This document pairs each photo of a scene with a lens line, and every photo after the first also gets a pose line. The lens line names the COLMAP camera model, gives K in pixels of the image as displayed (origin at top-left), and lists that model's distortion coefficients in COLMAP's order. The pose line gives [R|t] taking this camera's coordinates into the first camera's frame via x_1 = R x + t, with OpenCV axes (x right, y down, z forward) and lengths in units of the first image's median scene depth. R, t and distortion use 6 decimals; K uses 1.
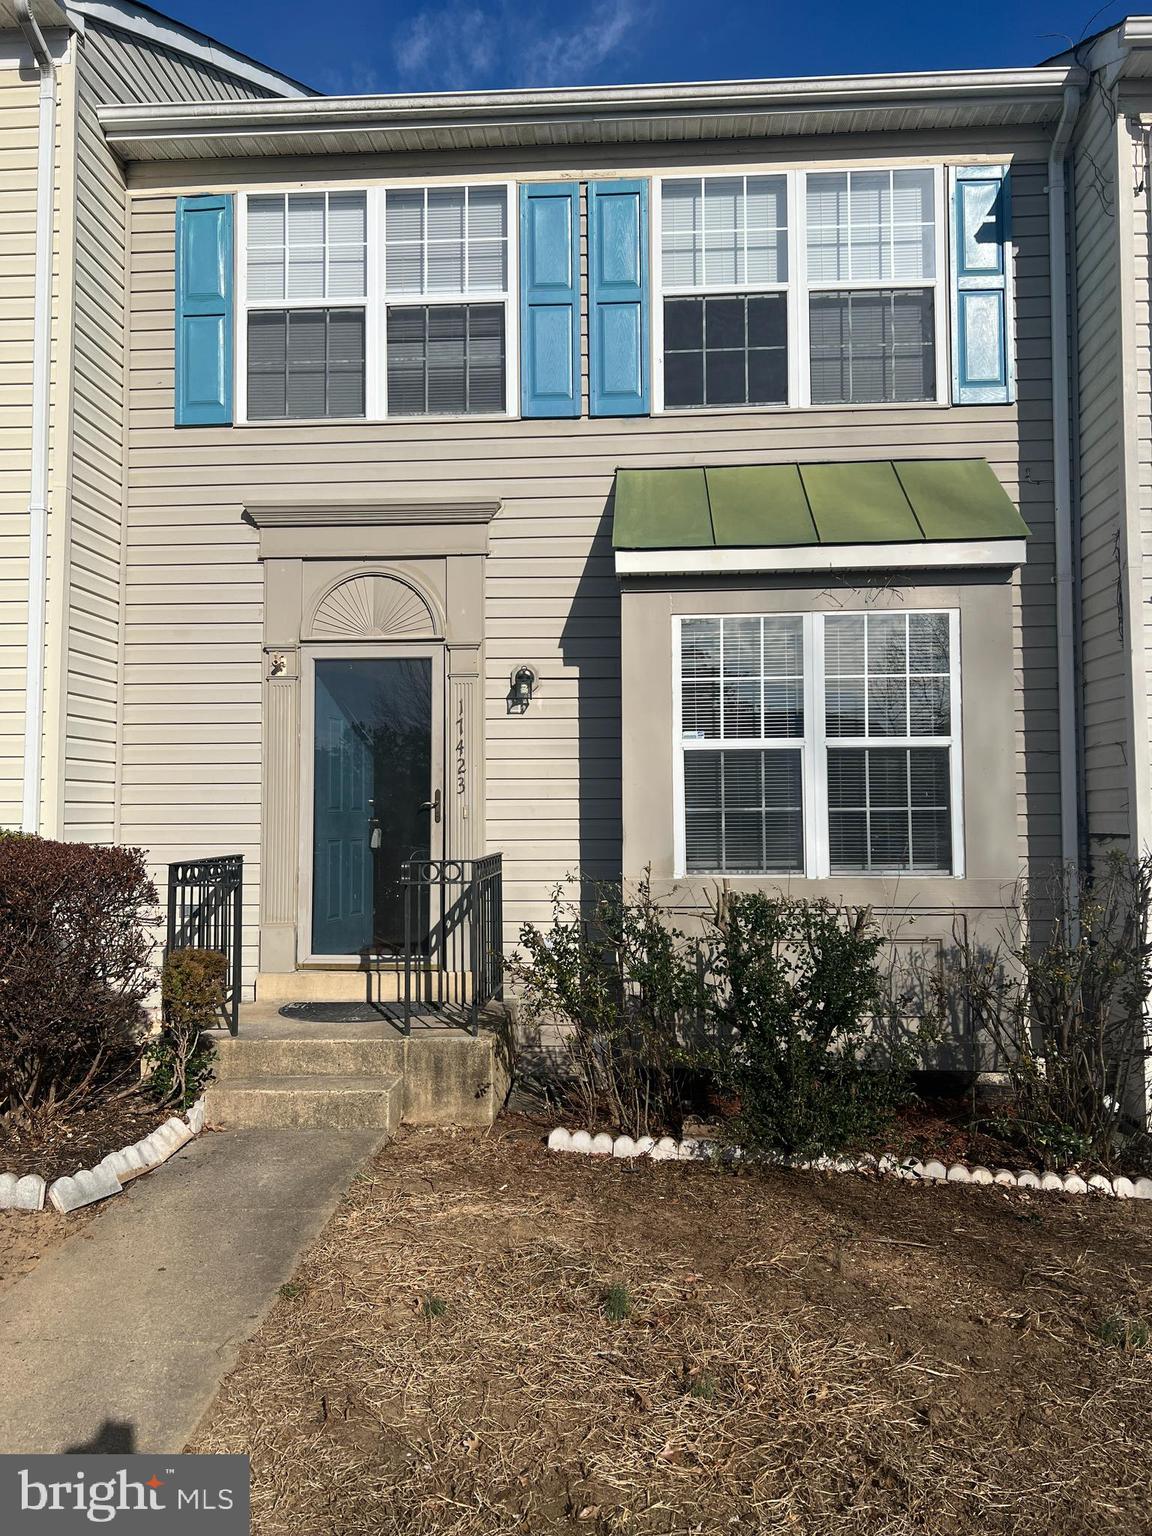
lens RADIAL K [[1163.4, 0, 598.8], [0, 1163.4, 768.7], [0, 0, 1]] dist [0.083517, -0.107534]
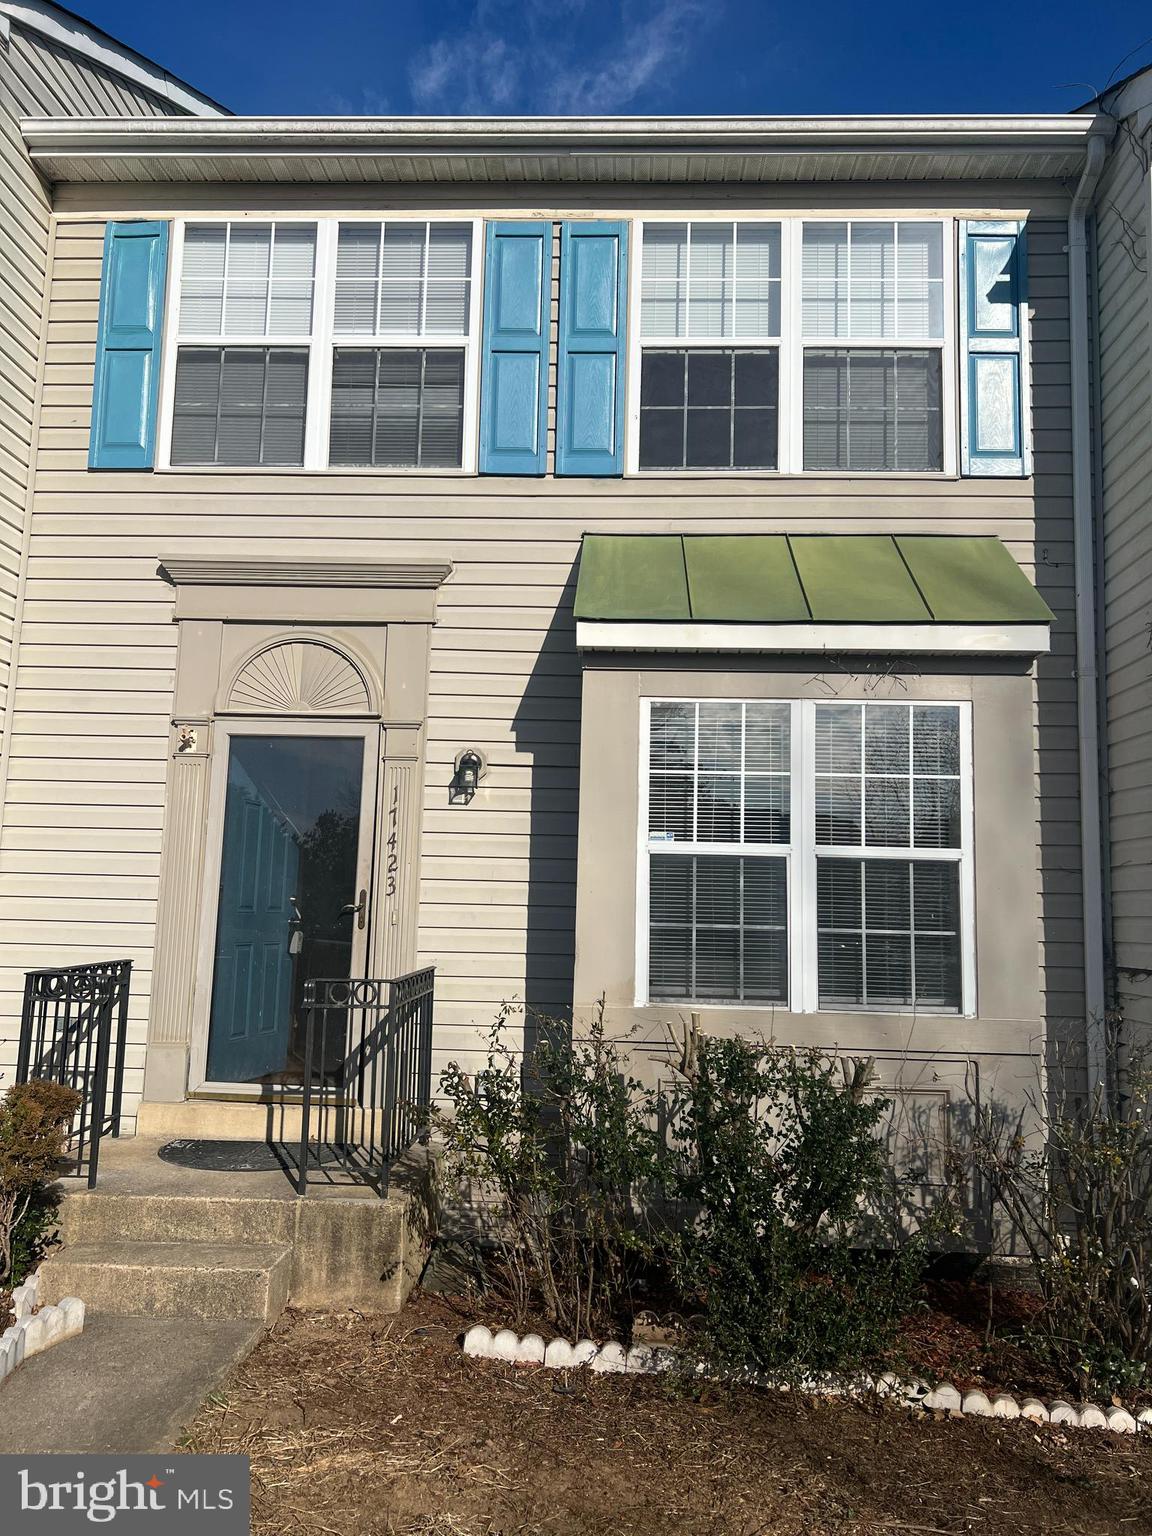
lens RADIAL K [[1163.4, 0, 598.8], [0, 1163.4, 768.7], [0, 0, 1]] dist [0.083517, -0.107534]
pose [[0.999237, 0.033630, 0.019873, 0.015627], [-0.031956, 0.996343, -0.079239, -0.008851], [-0.022465, 0.078543, 0.996658, 0.135671]]
